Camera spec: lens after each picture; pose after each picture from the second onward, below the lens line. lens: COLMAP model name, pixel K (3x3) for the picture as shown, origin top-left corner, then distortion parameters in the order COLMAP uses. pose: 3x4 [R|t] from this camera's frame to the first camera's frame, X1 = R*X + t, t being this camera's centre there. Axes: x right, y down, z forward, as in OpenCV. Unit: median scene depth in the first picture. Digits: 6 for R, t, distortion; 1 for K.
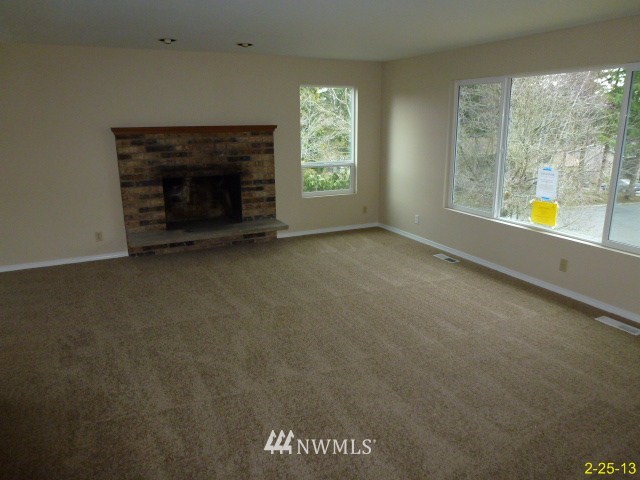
lens RADIAL K [[458.4, 0, 323.3], [0, 458.4, 241.1], [0, 0, 1]] dist [-0.054402, 0.013496]
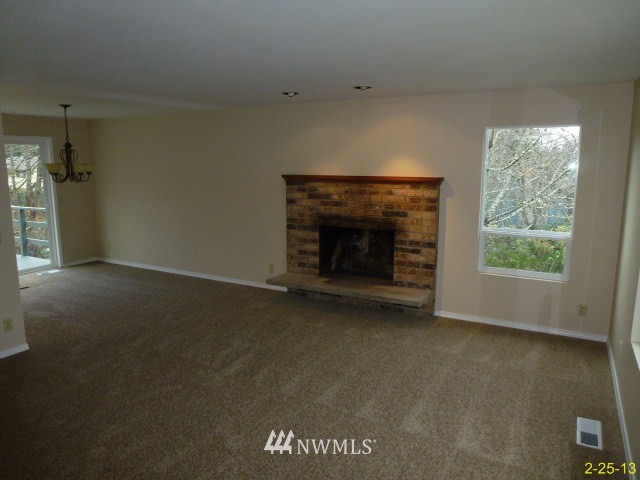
lens RADIAL K [[458.4, 0, 320.2], [0, 458.4, 239.4], [0, 0, 1]] dist [-0.054402, 0.013496]
pose [[0.573532, 0.138935, -0.807315, 0.462050], [-0.215672, 0.976354, 0.014808, -0.118275], [0.790283, 0.165622, 0.589934, 0.389257]]
